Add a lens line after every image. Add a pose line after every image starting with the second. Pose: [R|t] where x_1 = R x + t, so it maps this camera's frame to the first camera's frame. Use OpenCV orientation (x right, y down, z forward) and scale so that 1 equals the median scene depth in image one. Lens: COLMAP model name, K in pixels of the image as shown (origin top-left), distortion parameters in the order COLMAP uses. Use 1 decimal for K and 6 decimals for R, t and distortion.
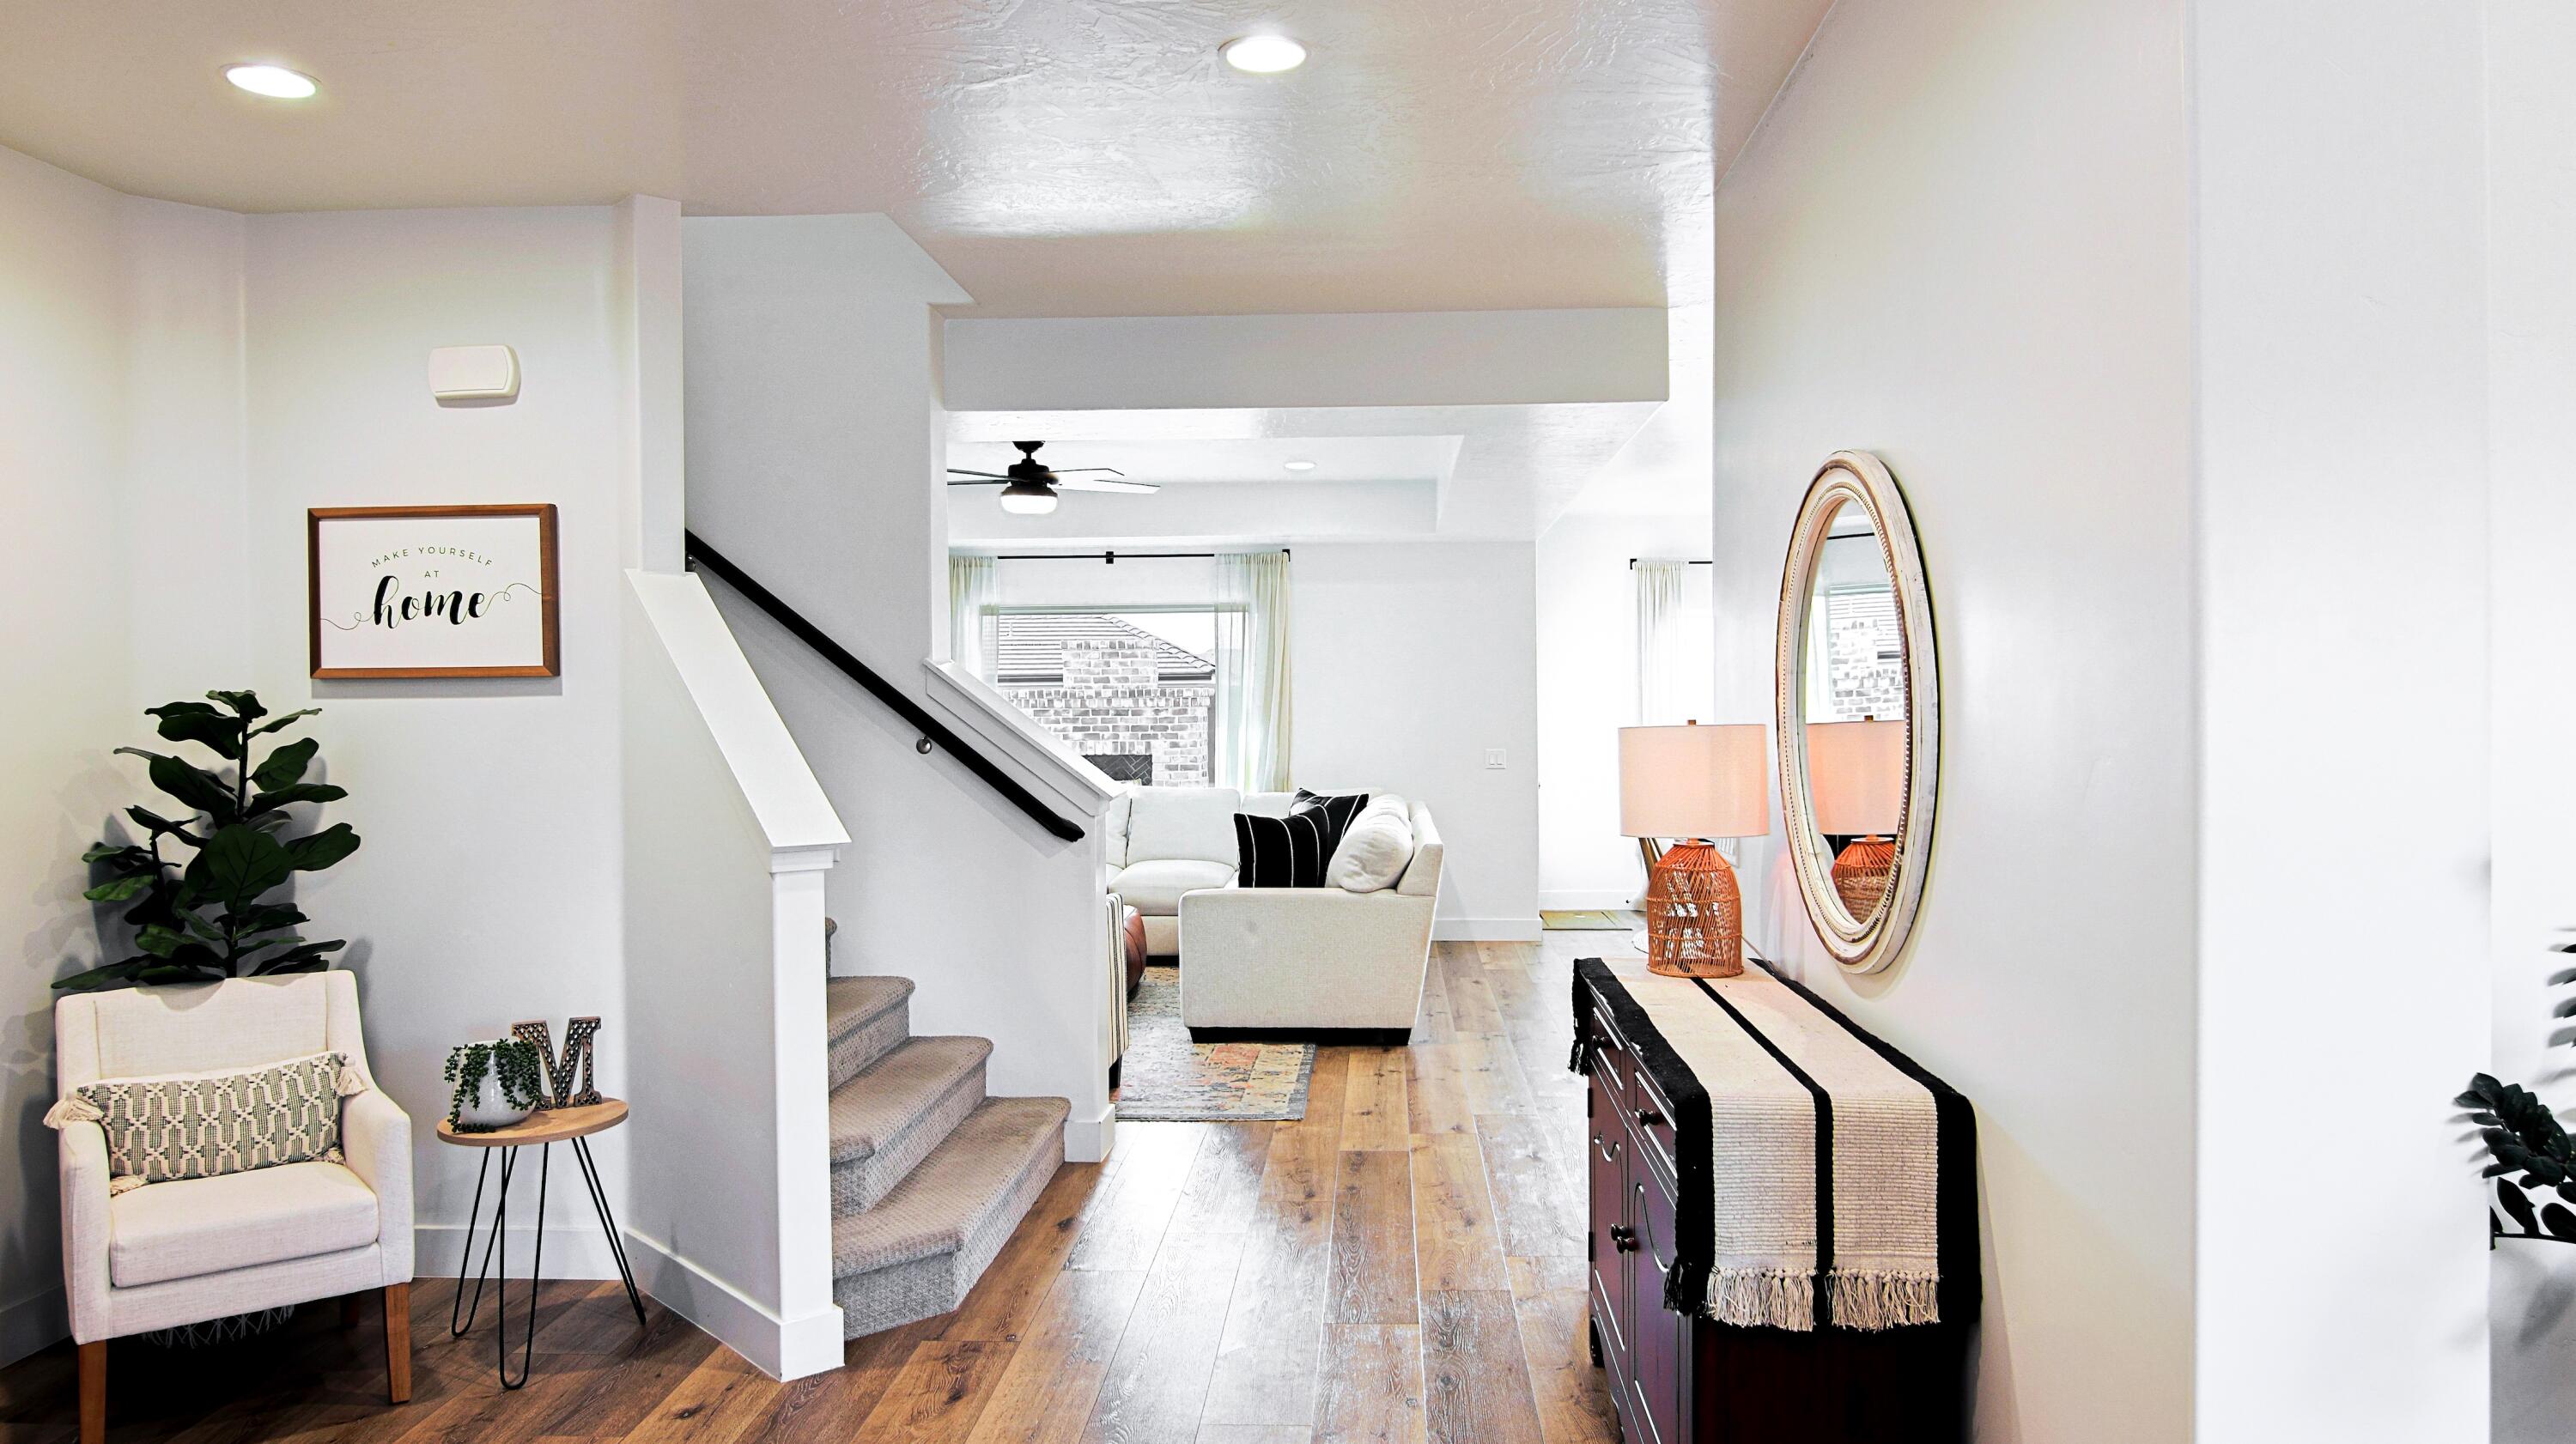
lens RADIAL K [[1700.3, 0, 1285.3], [0, 1700.3, 719.9], [0, 0, 1]] dist [-0.000293, 0.000188]
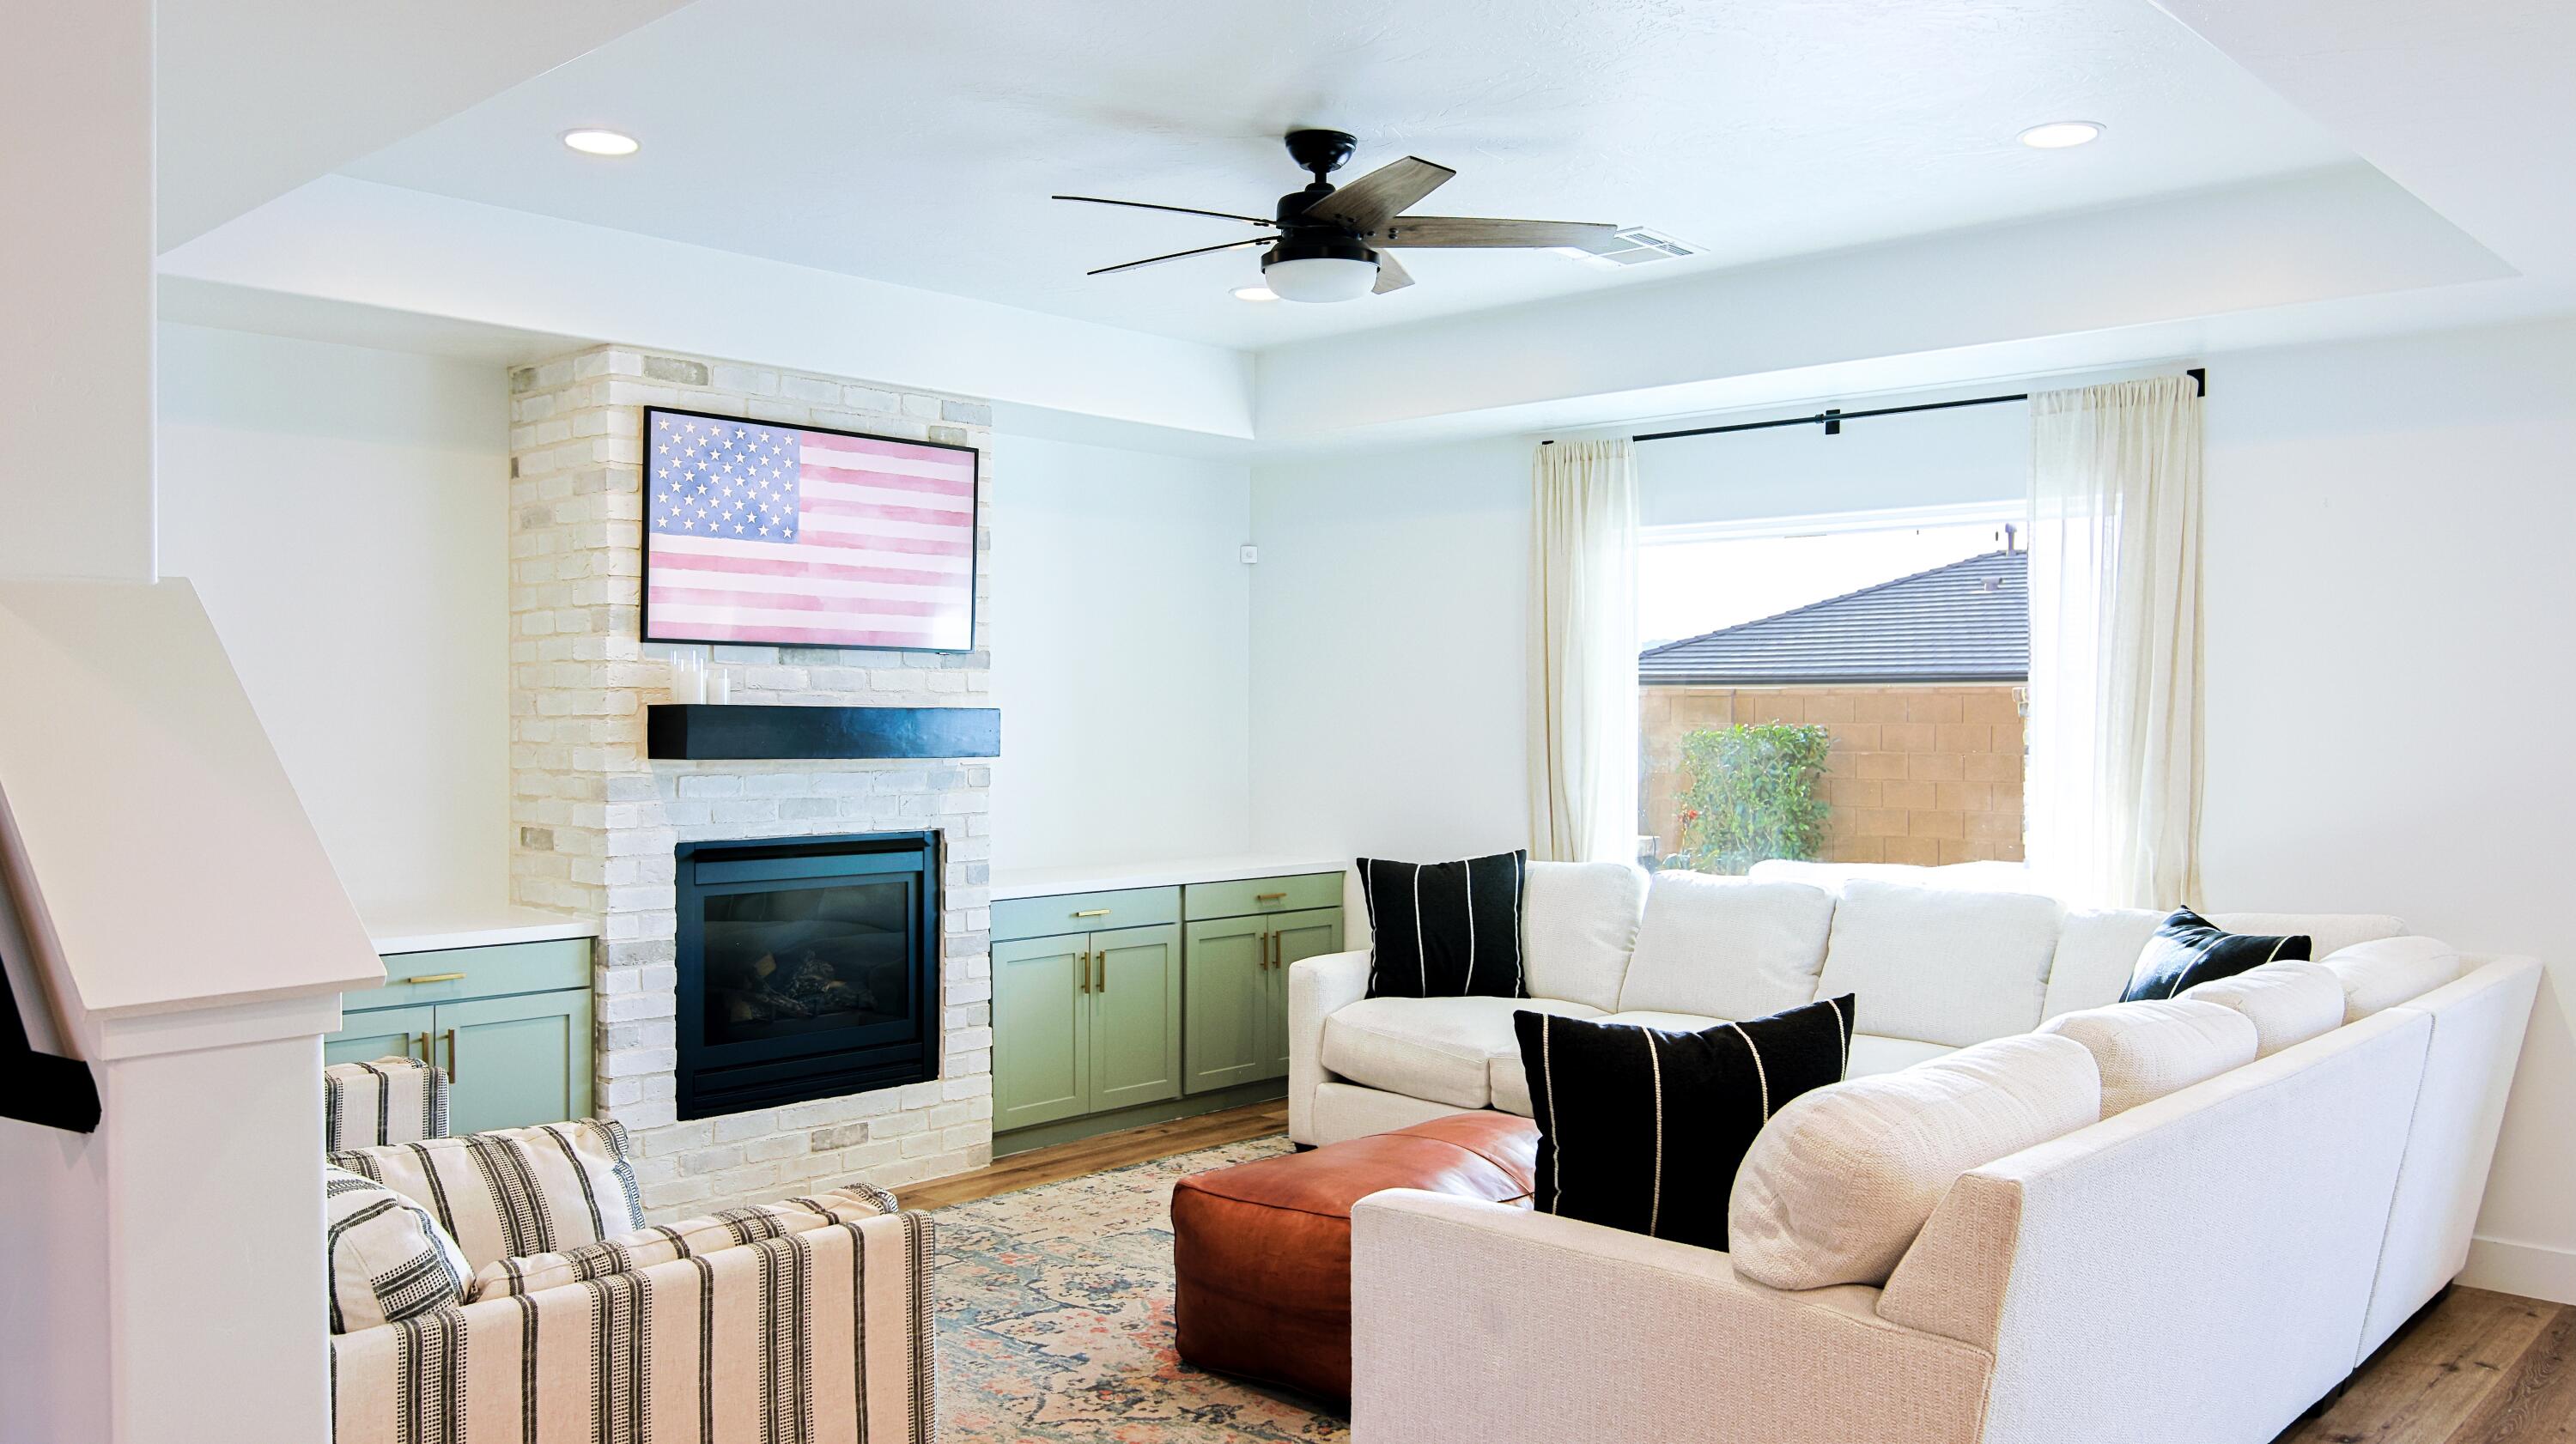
lens RADIAL K [[2038.2, 0, 1292.2], [0, 2038.2, 716.9], [0, 0, 1]] dist [-0.009877, -0.002121]
pose [[0.792148, 0.004144, -0.610315, 0.181601], [-0.008015, 0.999961, -0.003614, -0.006062], [0.610277, 0.007754, 0.792151, 0.558259]]
